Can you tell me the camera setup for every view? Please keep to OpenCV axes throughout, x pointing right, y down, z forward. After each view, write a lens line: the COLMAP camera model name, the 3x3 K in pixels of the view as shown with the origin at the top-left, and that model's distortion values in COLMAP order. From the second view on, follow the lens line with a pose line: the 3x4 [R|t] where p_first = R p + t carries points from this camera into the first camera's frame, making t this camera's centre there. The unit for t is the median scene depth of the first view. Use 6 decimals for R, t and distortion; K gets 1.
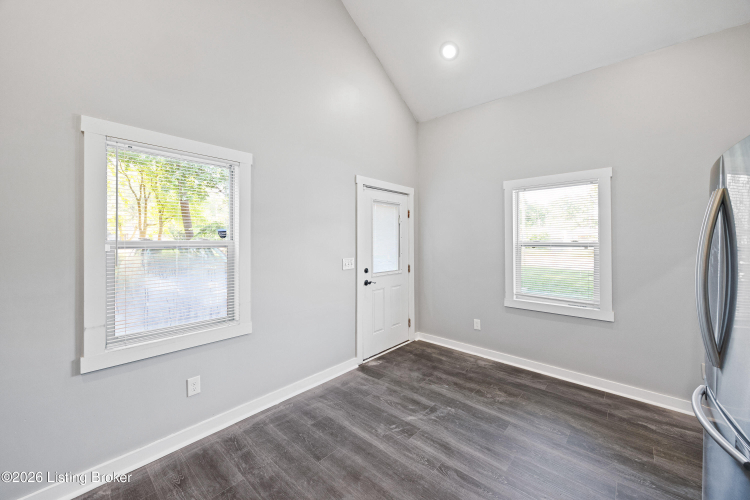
lens RADIAL K [[288.7, 0, 375.4], [0, 288.7, 246.1], [0, 0, 1]] dist [0.000649, 0.000020]
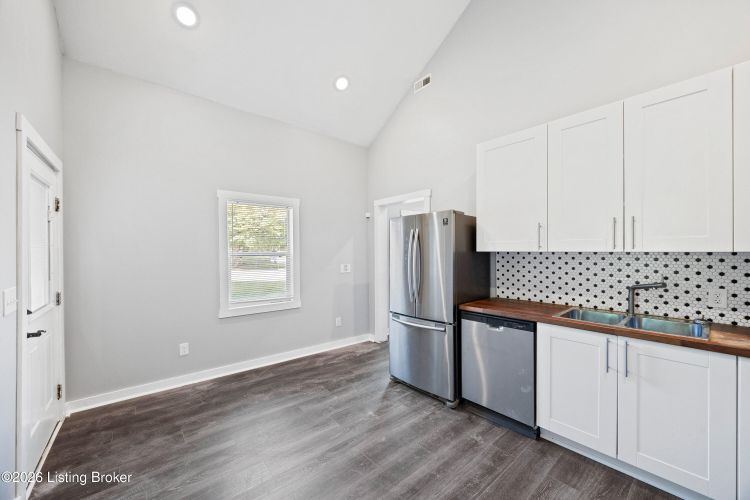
lens RADIAL K [[289.6, 0, 374.9], [0, 289.6, 252.6], [0, 0, 1]] dist [-0.002349, -0.000294]
pose [[0.142168, -0.002893, 0.989838, -0.505368], [0.018678, 0.999826, 0.000240, -0.001755], [-0.989666, 0.018454, 0.142197, 0.393327]]
